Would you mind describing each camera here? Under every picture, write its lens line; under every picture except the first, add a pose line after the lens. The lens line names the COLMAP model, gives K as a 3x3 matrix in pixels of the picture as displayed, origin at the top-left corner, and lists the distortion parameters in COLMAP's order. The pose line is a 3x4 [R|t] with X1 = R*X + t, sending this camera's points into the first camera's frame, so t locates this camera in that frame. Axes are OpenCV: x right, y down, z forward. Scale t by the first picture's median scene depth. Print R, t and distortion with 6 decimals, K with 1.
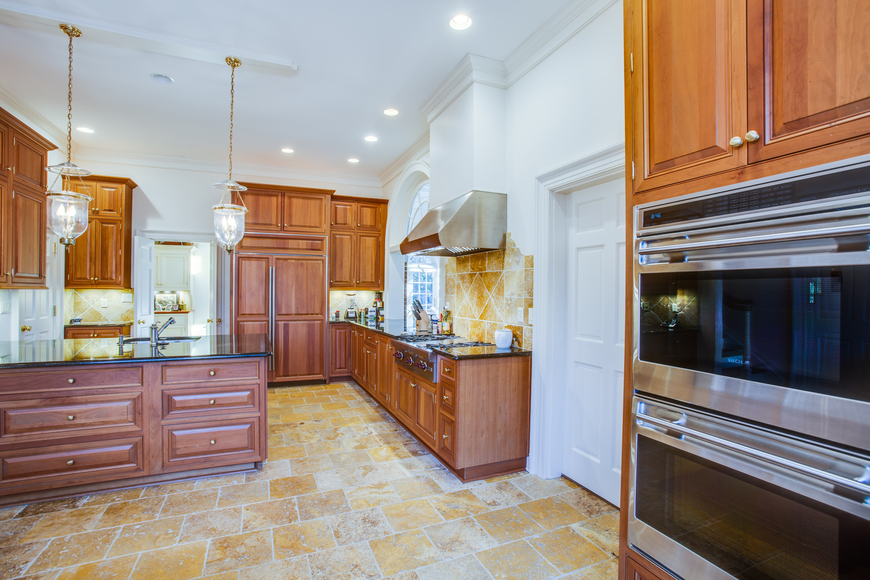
lens RADIAL K [[405.2, 0, 413.1], [0, 405.2, 288.2], [0, 0, 1]] dist [-0.001049, 0.000379]
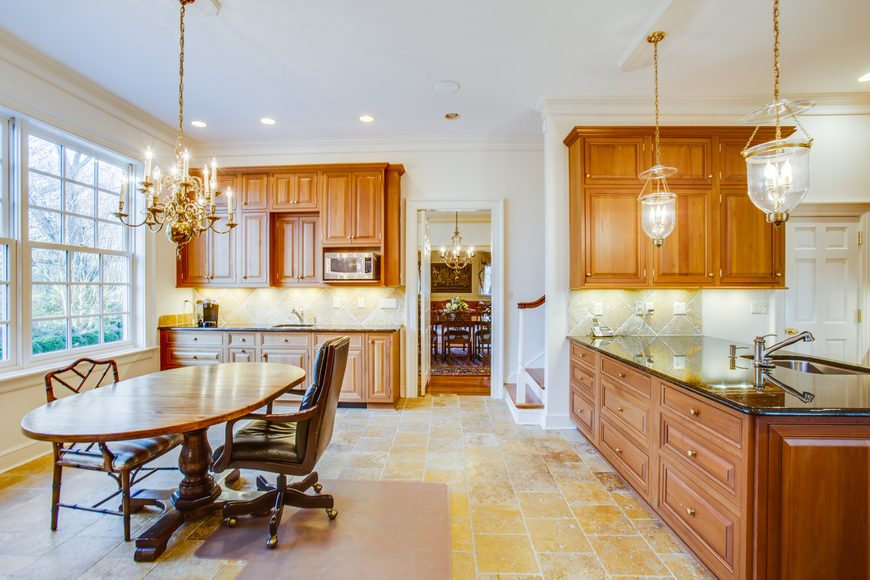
lens RADIAL K [[406.7, 0, 435.0], [0, 406.7, 290.0], [0, 0, 1]] dist [-0.001287, 0.000132]
pose [[-0.389506, -0.002451, -0.921021, 0.263289], [0.005940, 0.999969, -0.005174, 0.003979], [0.921005, -0.007486, -0.389479, 0.743172]]
